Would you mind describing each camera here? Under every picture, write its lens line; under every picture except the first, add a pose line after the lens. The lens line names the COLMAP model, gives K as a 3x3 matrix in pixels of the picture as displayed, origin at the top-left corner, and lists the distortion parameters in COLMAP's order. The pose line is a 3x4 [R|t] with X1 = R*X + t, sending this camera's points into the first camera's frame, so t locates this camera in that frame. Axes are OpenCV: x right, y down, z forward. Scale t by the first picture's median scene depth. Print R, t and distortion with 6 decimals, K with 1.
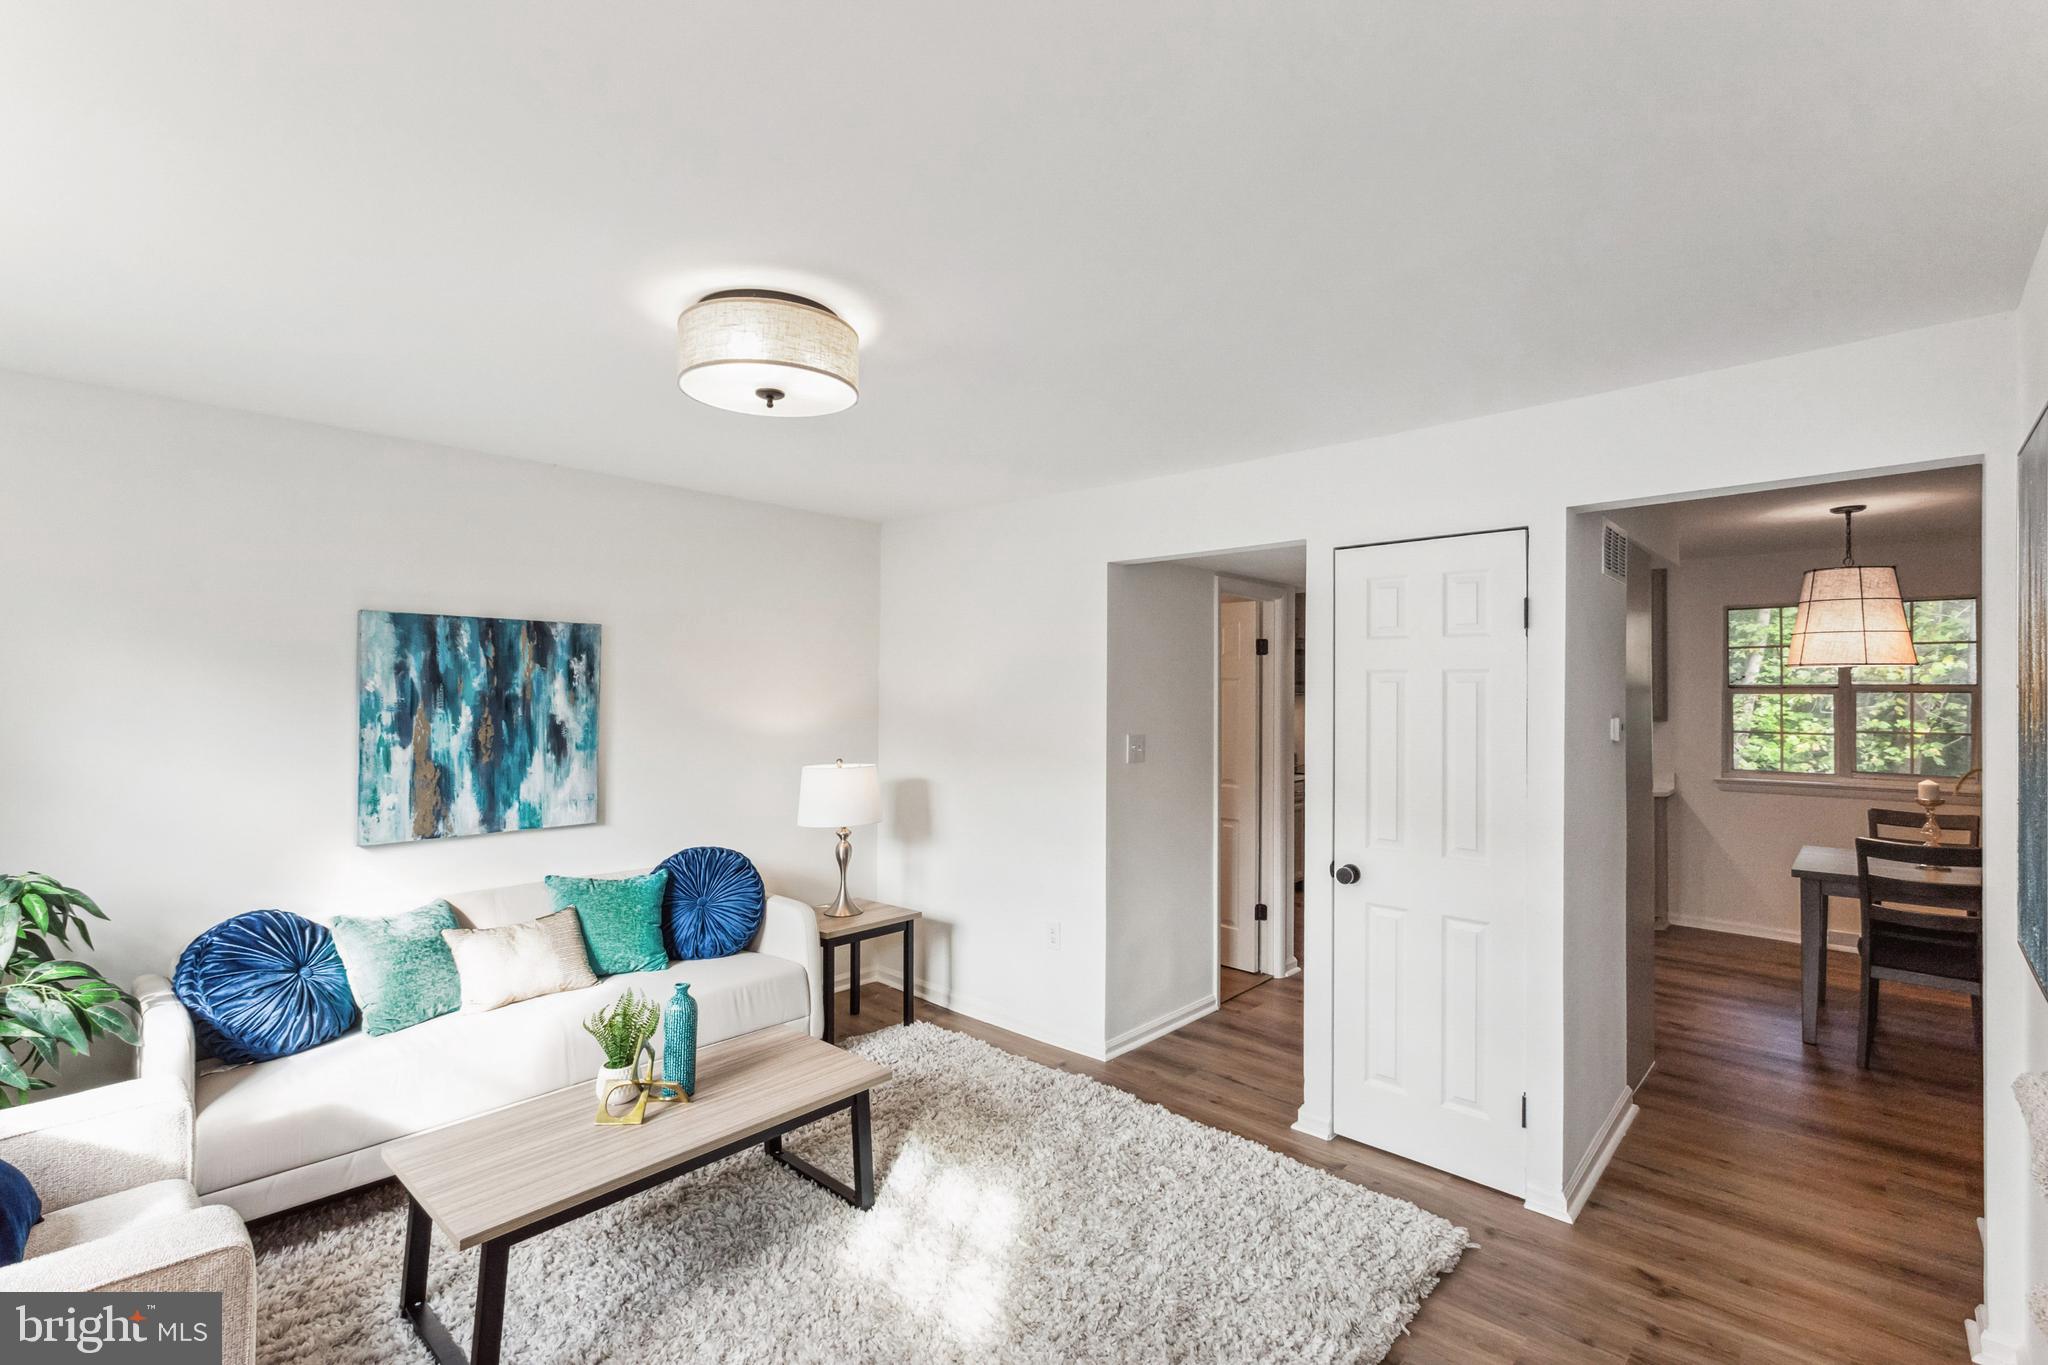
lens RADIAL K [[922.6, 0, 1025.8], [0, 922.6, 687.7], [0, 0, 1]] dist [0.007438, -0.002377]
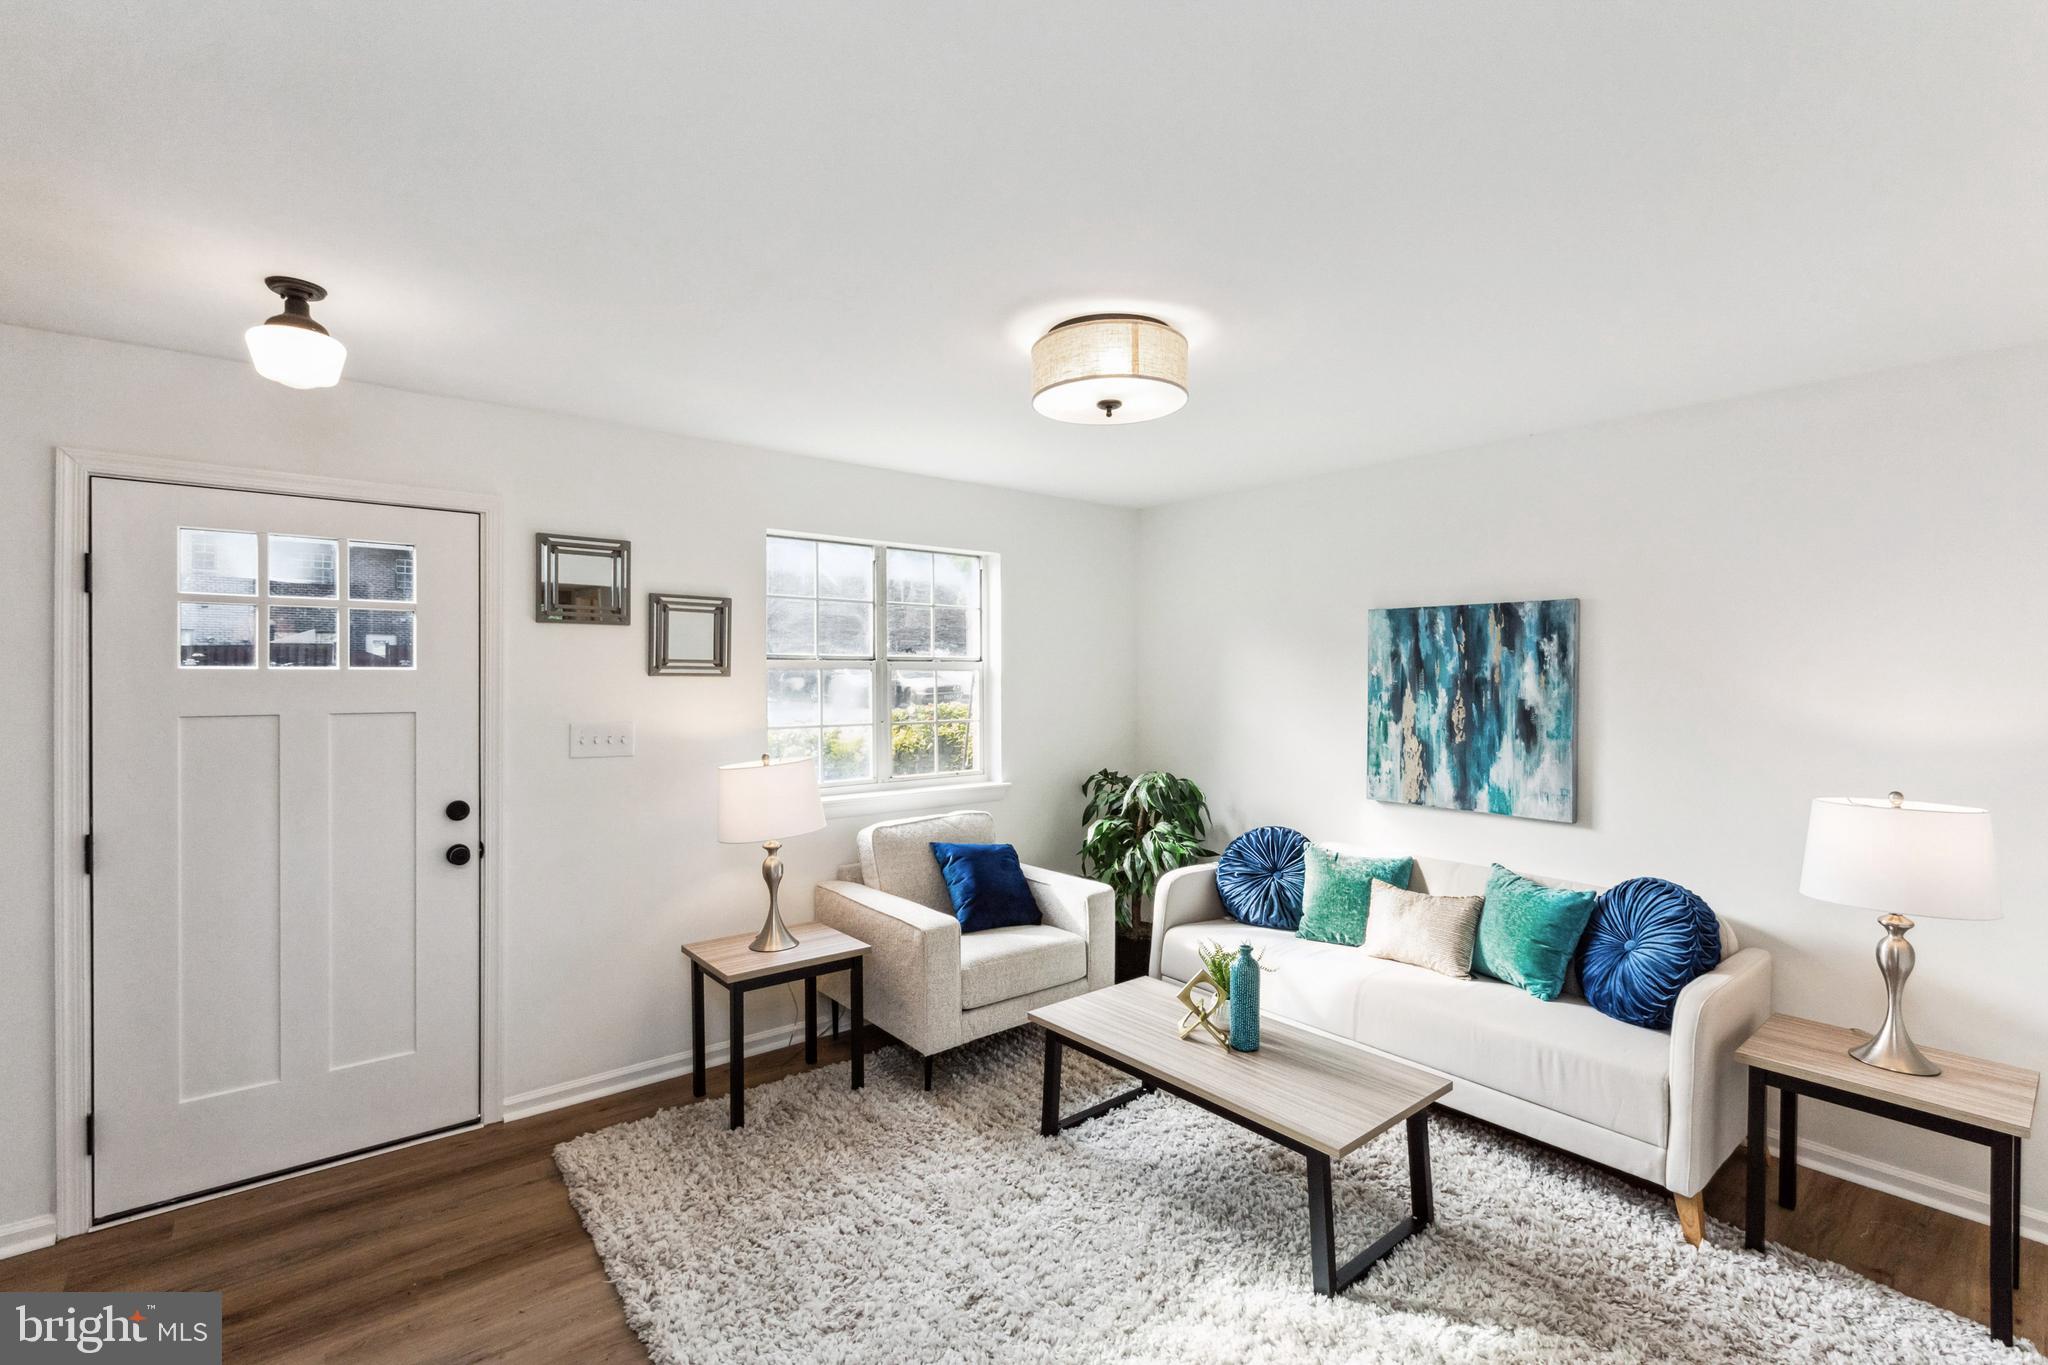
lens RADIAL K [[922.6, 0, 1006.2], [0, 922.6, 675.8], [0, 0, 1]] dist [0.007438, -0.002377]
pose [[-0.149304, -0.000840, -0.988791, 0.530884], [0.002669, 0.999996, -0.001253, 0.004893], [0.988788, -0.002826, -0.149301, 0.641527]]
